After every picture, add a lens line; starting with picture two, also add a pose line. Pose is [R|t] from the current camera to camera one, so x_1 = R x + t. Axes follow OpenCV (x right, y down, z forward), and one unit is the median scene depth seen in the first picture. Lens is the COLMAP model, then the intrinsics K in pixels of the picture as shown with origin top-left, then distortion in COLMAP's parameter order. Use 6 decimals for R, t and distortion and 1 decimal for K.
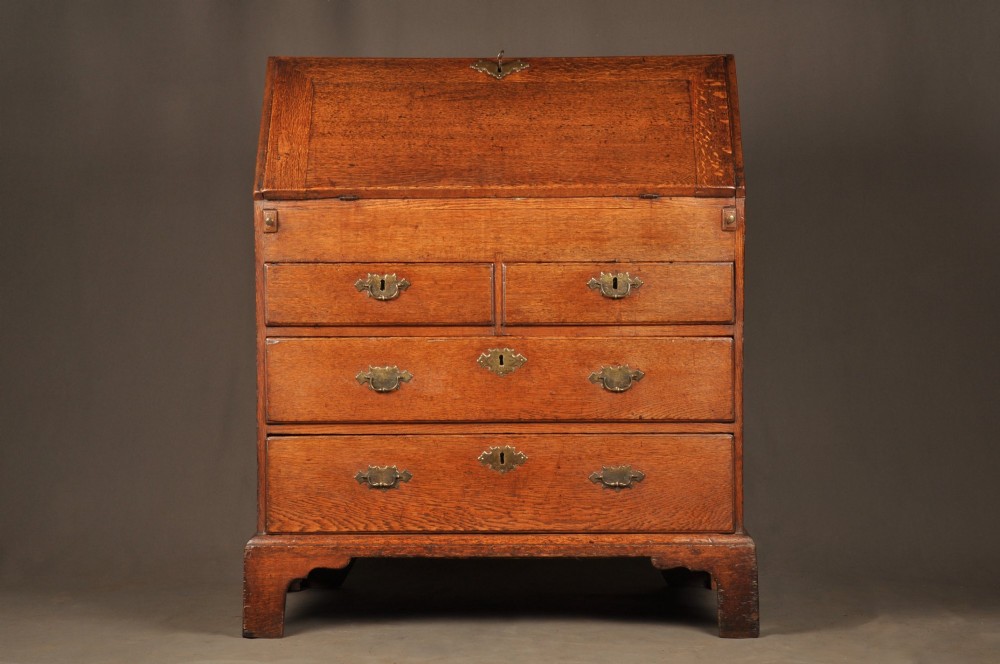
lens RADIAL K [[2254.3, 0, 500.0], [0, 2254.3, 332.0], [0, 0, 1]] dist [0.478411, 0.141280]
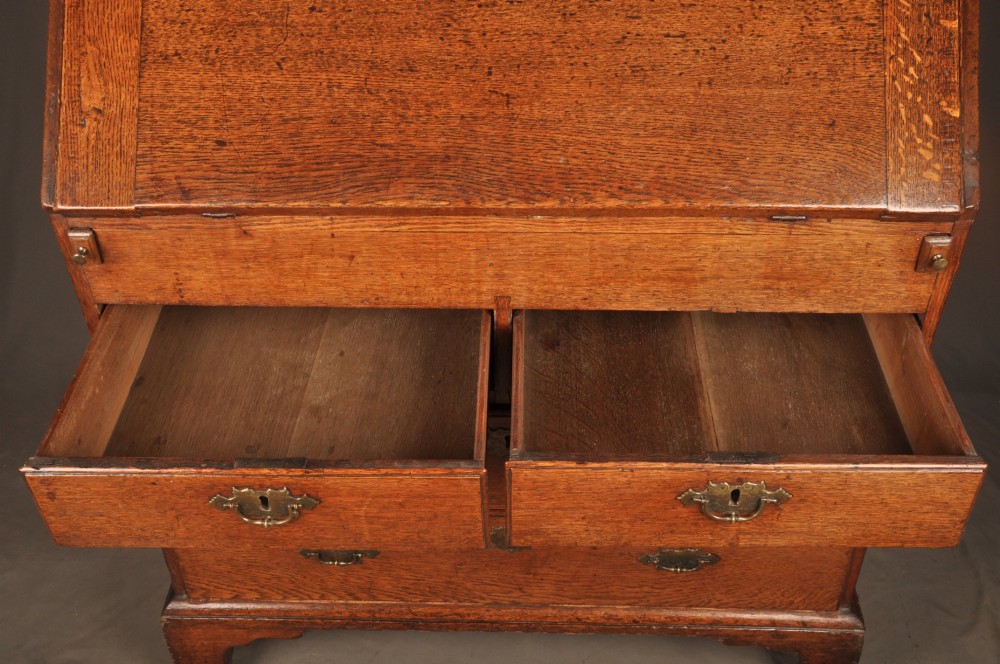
lens RADIAL K [[1105.4, 0, 500.0], [0, 1105.4, 332.0], [0, 0, 1]] dist [-0.024160, 0.248893]
pose [[0.999598, 0.006816, -0.027510, 0.006373], [0.011192, 0.796824, 0.604108, -0.193103], [0.026038, -0.604174, 0.796427, 0.775434]]
